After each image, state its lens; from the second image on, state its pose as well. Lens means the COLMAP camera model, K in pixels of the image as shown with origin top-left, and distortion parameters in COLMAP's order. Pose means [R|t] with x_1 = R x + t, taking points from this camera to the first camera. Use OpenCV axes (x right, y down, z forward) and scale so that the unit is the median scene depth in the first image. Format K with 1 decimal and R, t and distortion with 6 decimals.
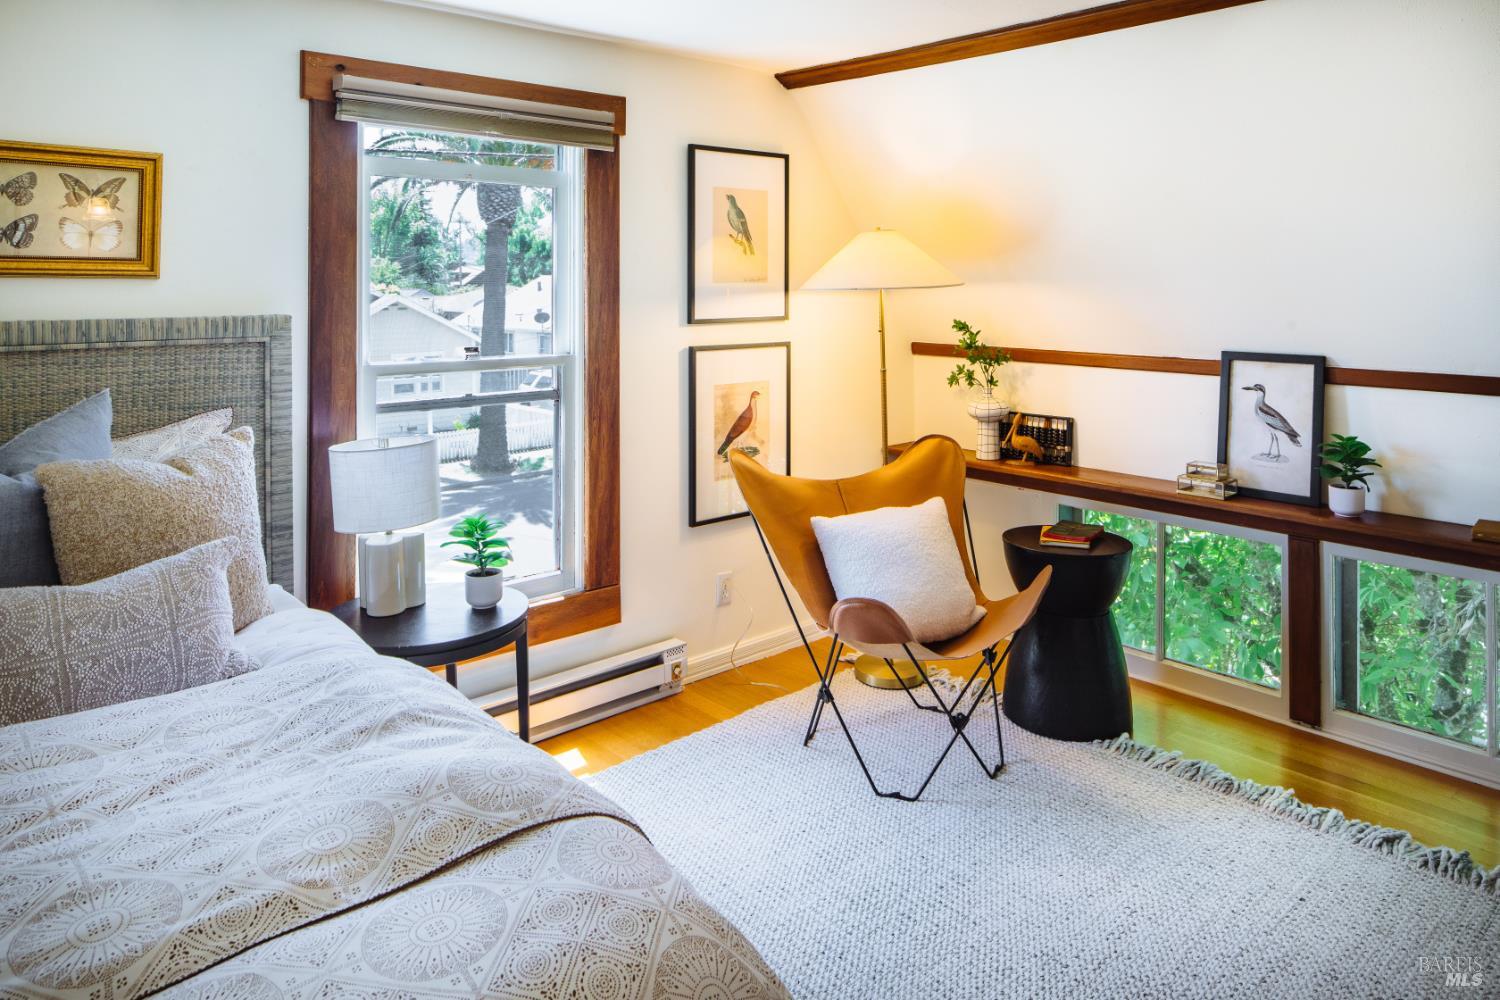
lens RADIAL K [[1019.1, 0, 750.1], [0, 1019.1, 315.8], [0, 0, 1]] dist [-0.006132, -0.001456]
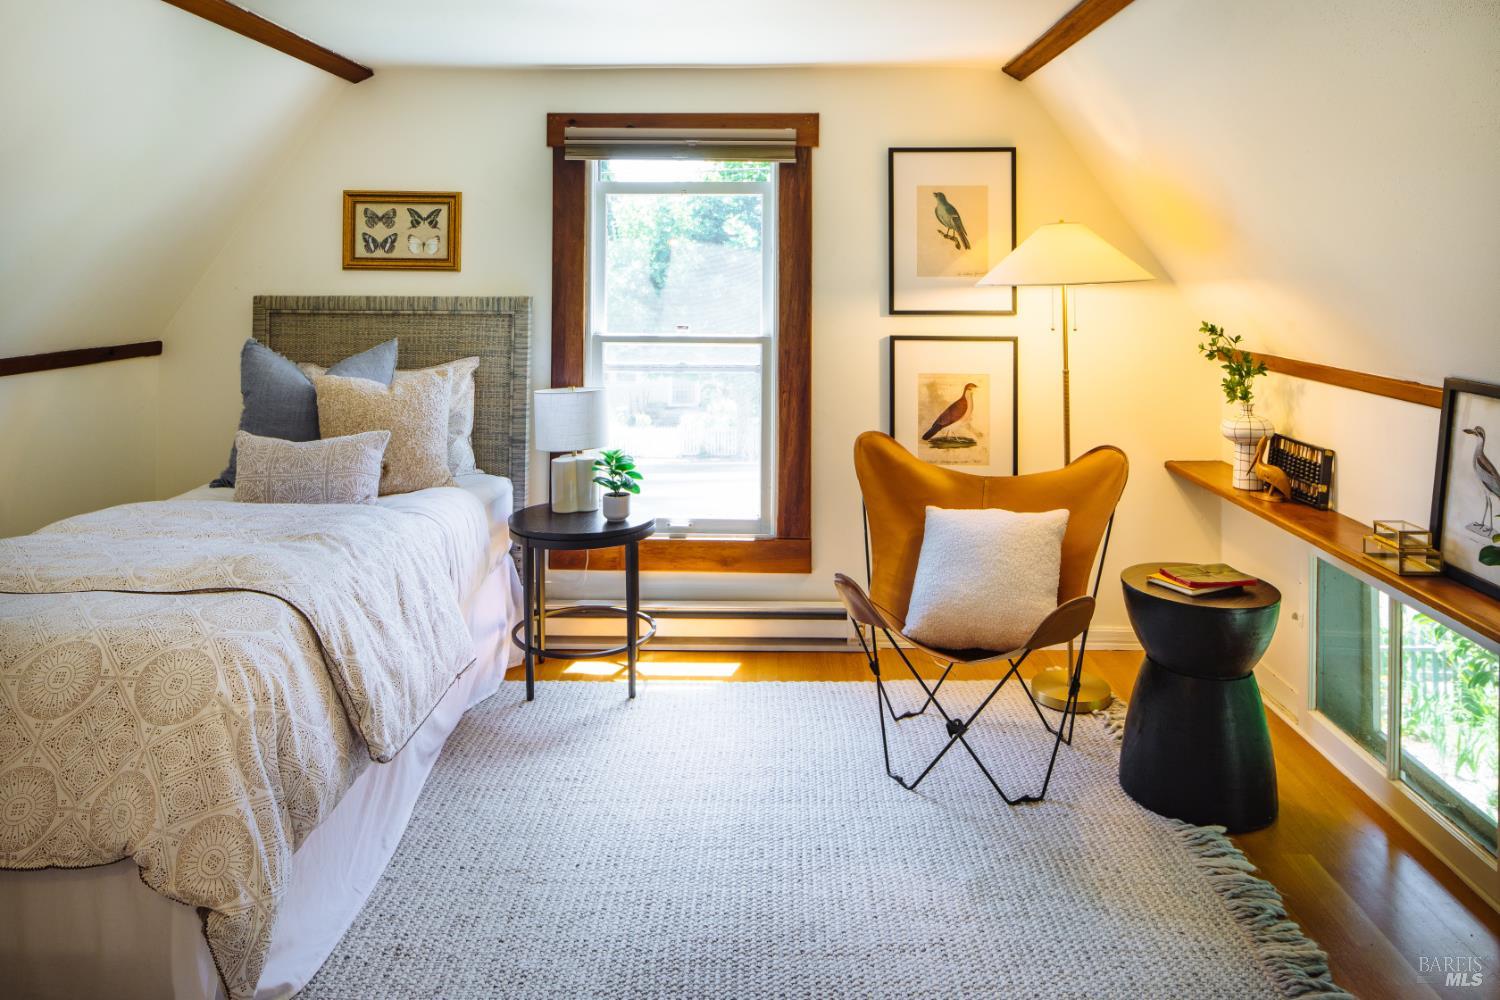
lens RADIAL K [[1028.9, 0, 752.3], [0, 1028.9, 295.3], [0, 0, 1]] dist [-0.003429, -0.000656]
pose [[0.723772, 0.023623, -0.689635, 0.630157], [-0.026982, 0.999618, 0.005924, -0.015915], [0.689512, 0.014321, 0.724133, 0.119610]]
